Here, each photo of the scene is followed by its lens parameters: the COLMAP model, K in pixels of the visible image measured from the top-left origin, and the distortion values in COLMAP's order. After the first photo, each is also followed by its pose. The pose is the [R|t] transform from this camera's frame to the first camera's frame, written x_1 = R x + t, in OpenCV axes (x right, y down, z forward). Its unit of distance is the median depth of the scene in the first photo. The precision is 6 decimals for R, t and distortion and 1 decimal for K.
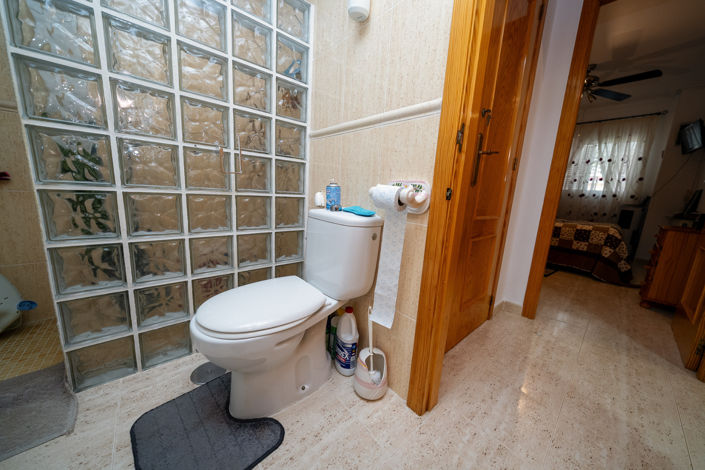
lens RADIAL K [[238.2, 0, 355.9], [0, 238.2, 231.5], [0, 0, 1]] dist [0.000363, 0.000014]
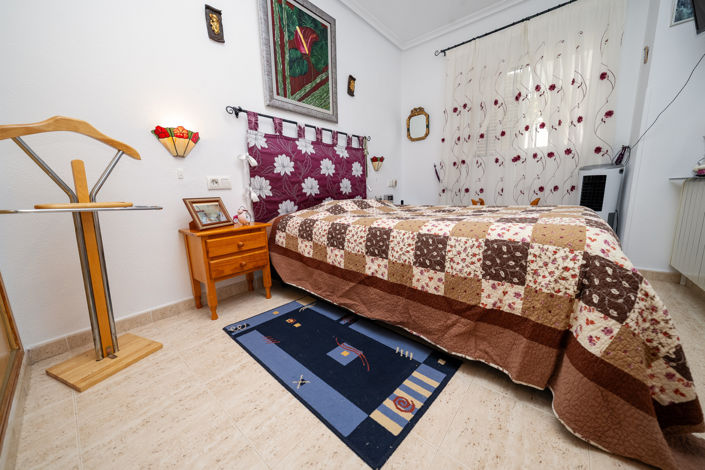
lens RADIAL K [[238.2, 0, 355.9], [0, 238.2, 231.5], [0, 0, 1]] dist [0.000363, 0.000014]
pose [[0.986041, -0.126164, 0.108659, 0.548667], [0.126613, 0.991948, 0.002780, -0.033452], [-0.108135, 0.011017, 0.994075, 0.537289]]
